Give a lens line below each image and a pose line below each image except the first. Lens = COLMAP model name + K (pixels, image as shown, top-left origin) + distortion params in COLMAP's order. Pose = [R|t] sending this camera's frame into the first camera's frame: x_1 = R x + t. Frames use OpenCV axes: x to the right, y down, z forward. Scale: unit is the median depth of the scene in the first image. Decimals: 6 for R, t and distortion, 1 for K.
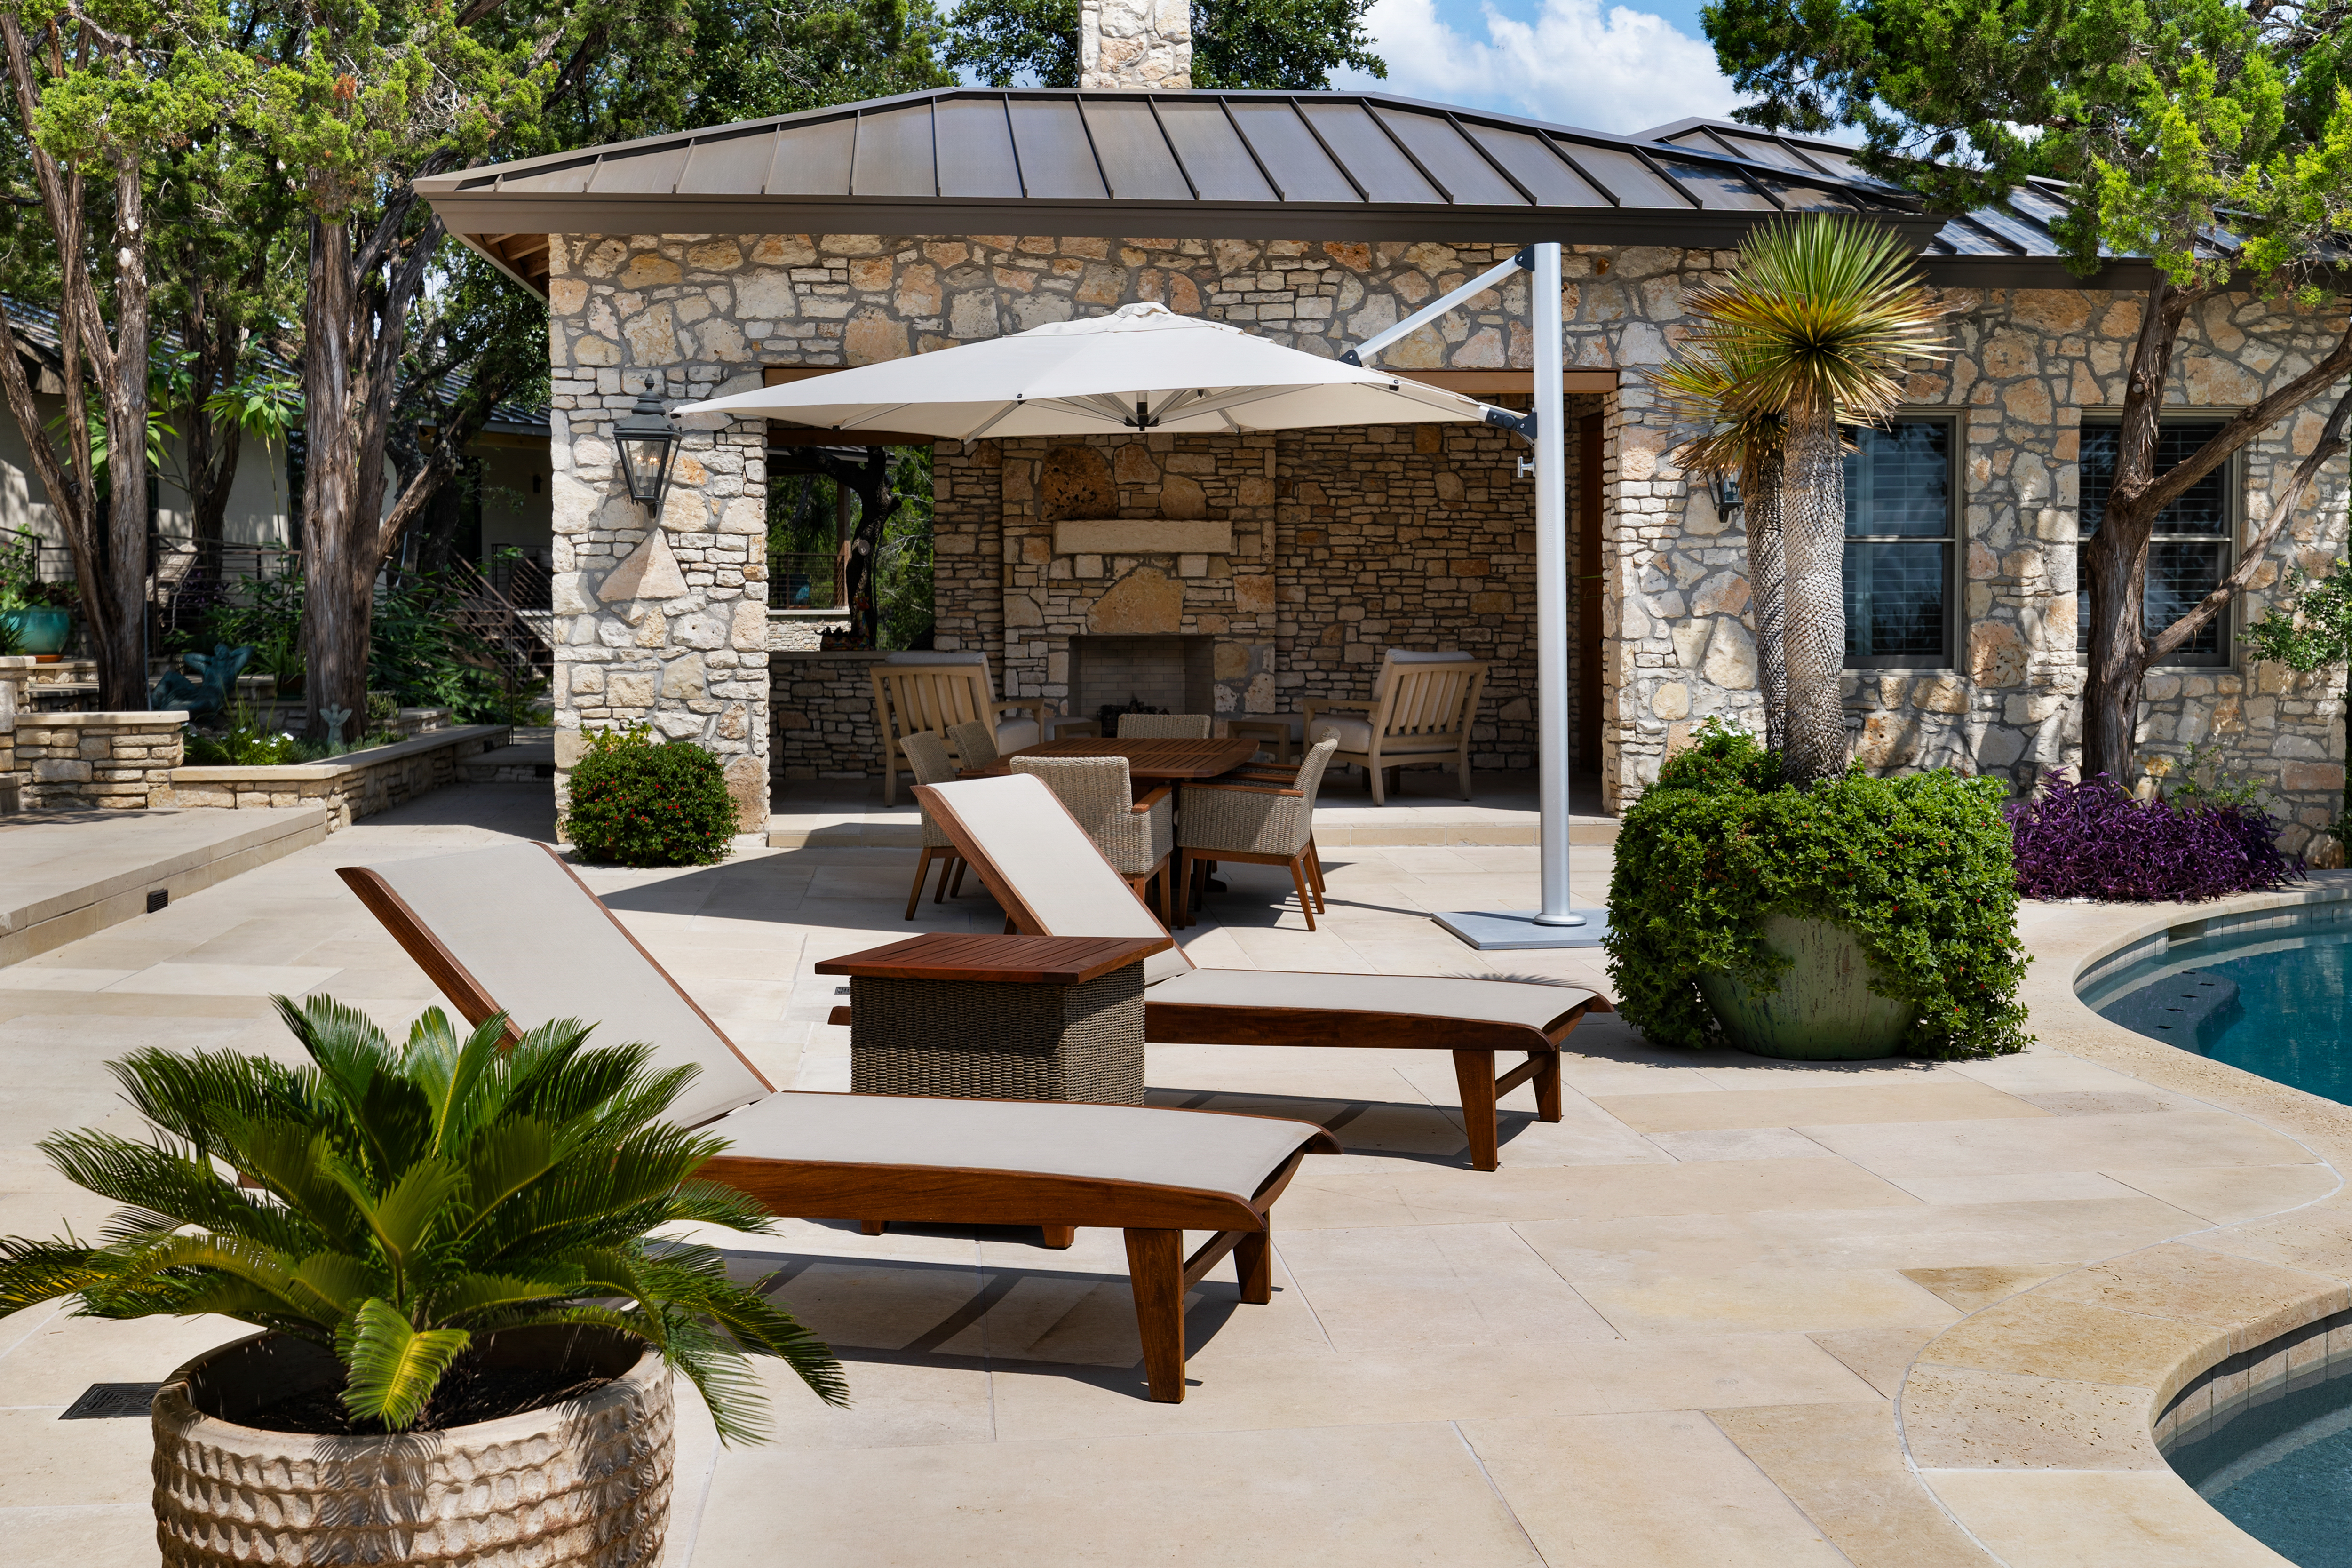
lens RADIAL K [[2464.3, 0, 1175.0], [0, 2464.3, 350.0], [0, 0, 1]] dist [0.011228, 0.002084]
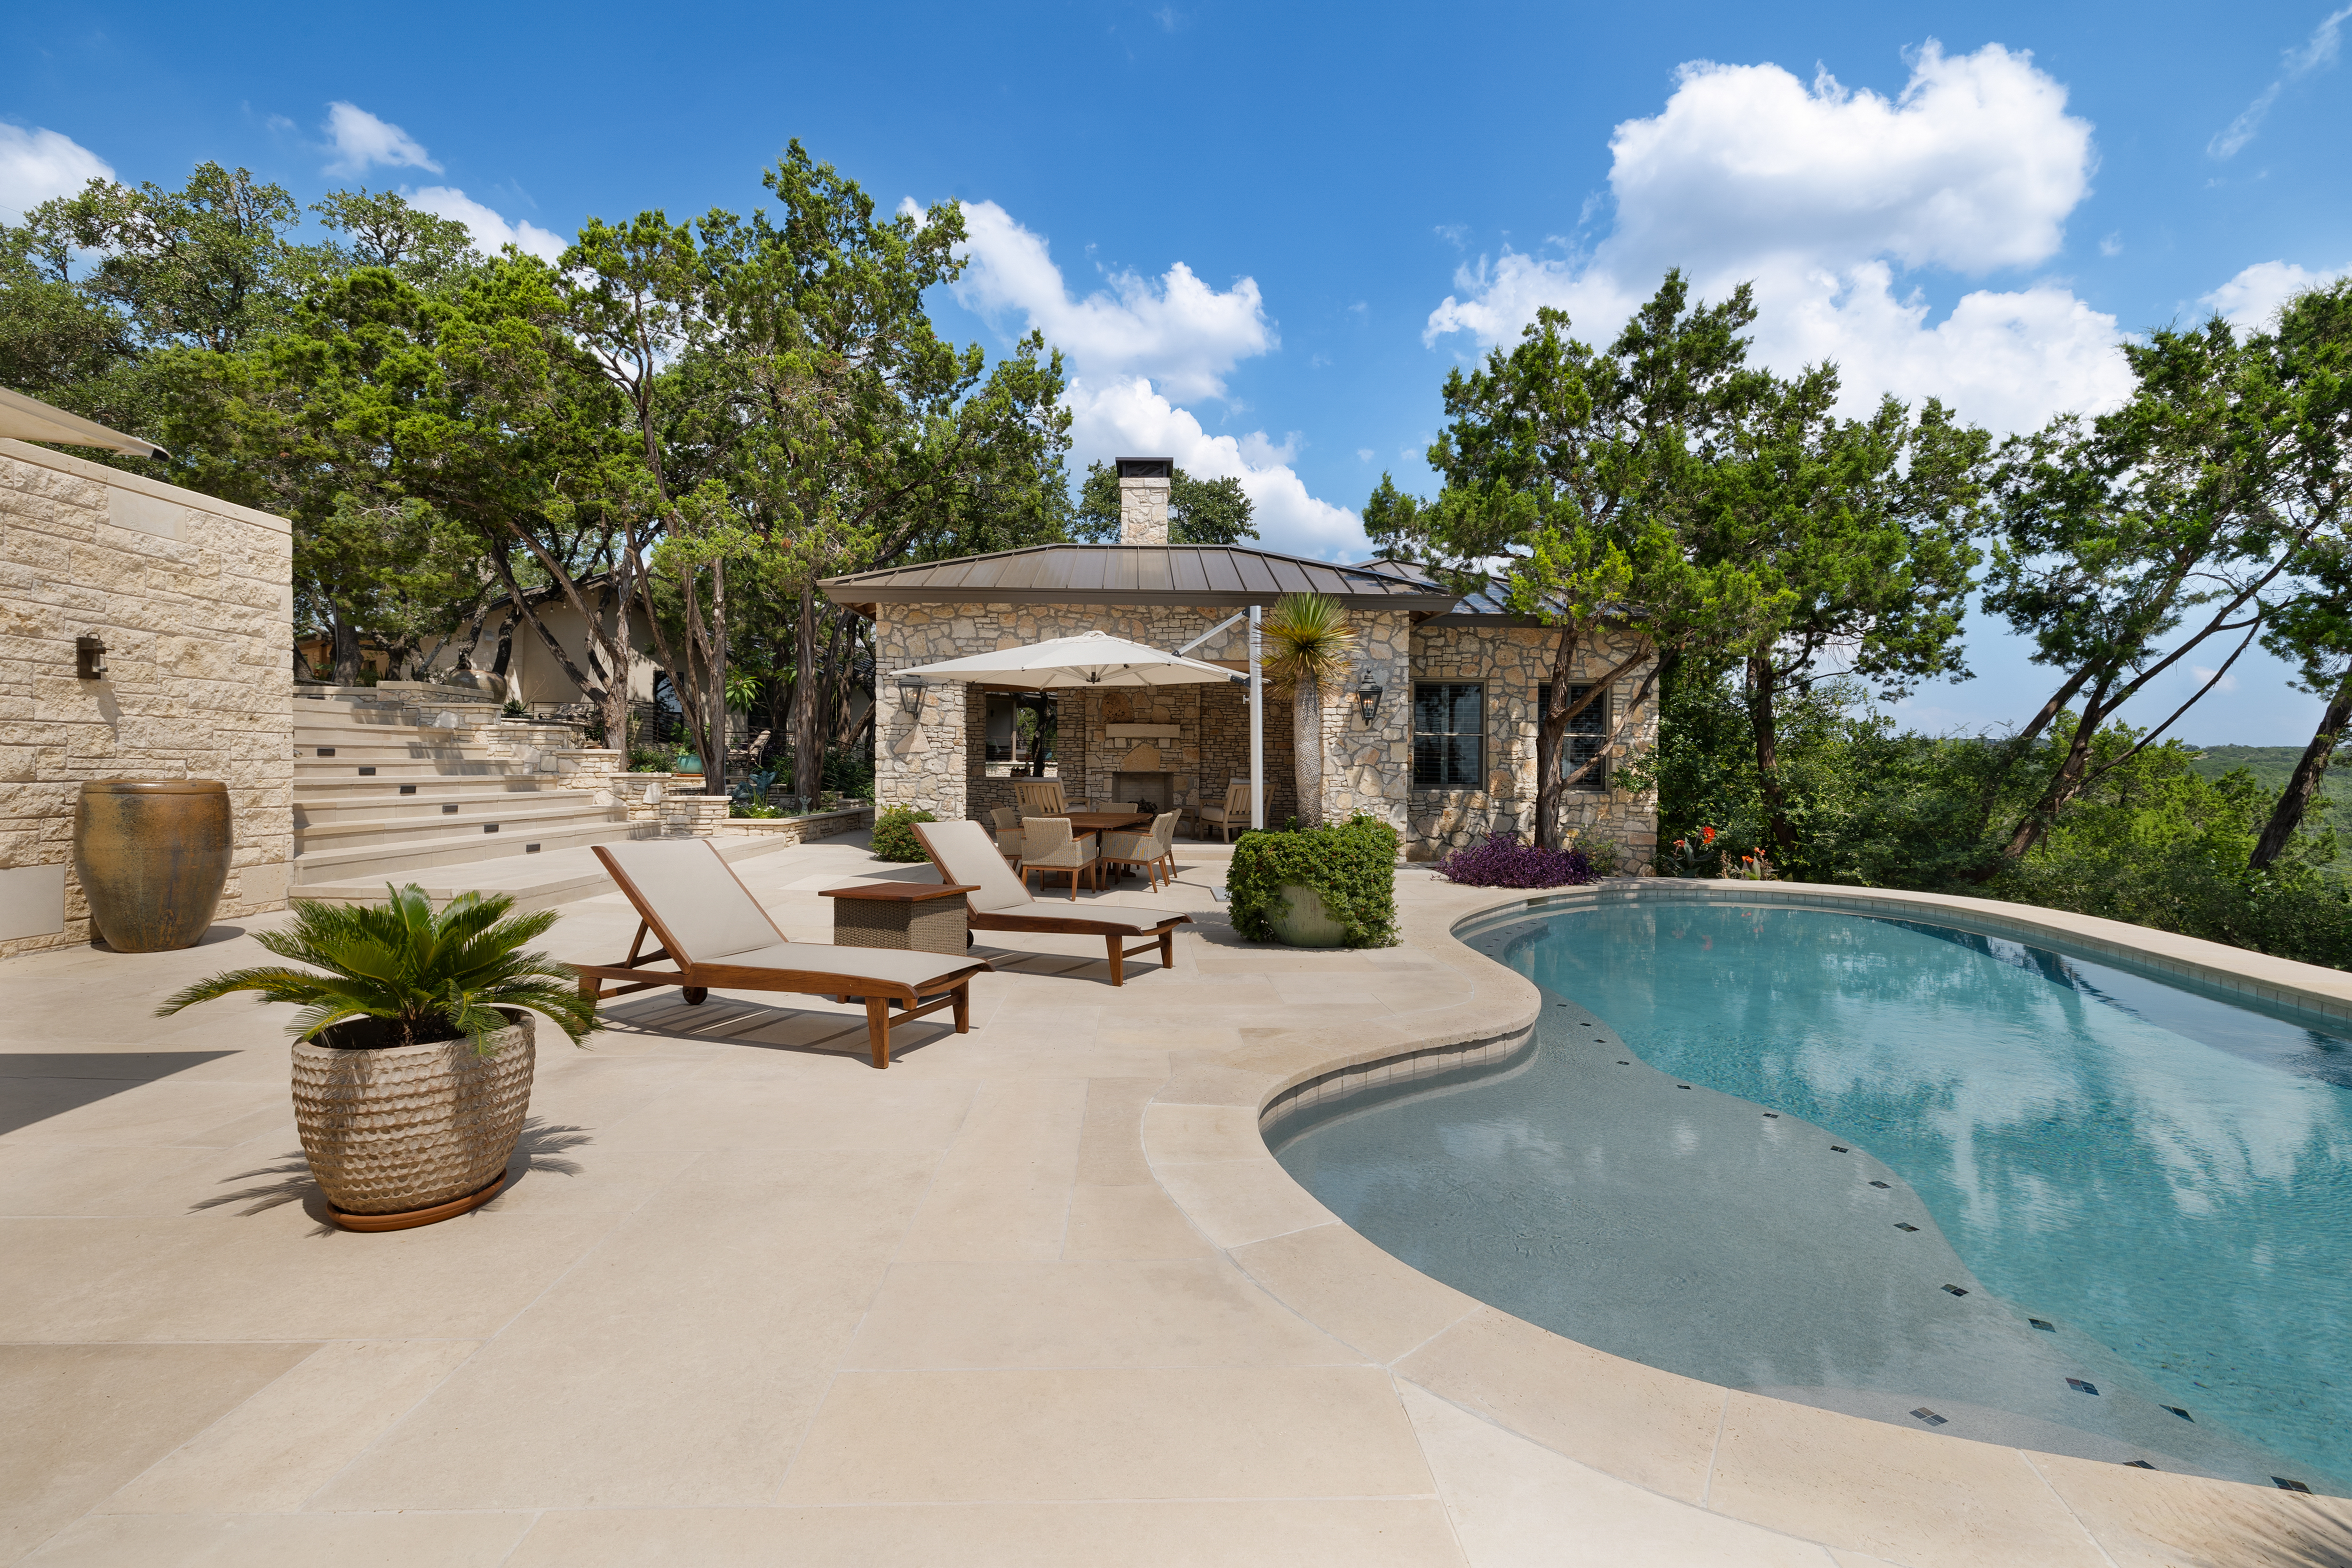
lens RADIAL K [[1035.0, 0, 1175.5], [0, 1035.0, 634.9], [0, 0, 1]] dist [0.000745, 0.000445]
pose [[0.997457, 0.002802, -0.071213, 0.115163], [-0.004359, 0.999754, -0.021727, 0.005521], [0.071135, 0.021982, 0.997224, -0.003612]]
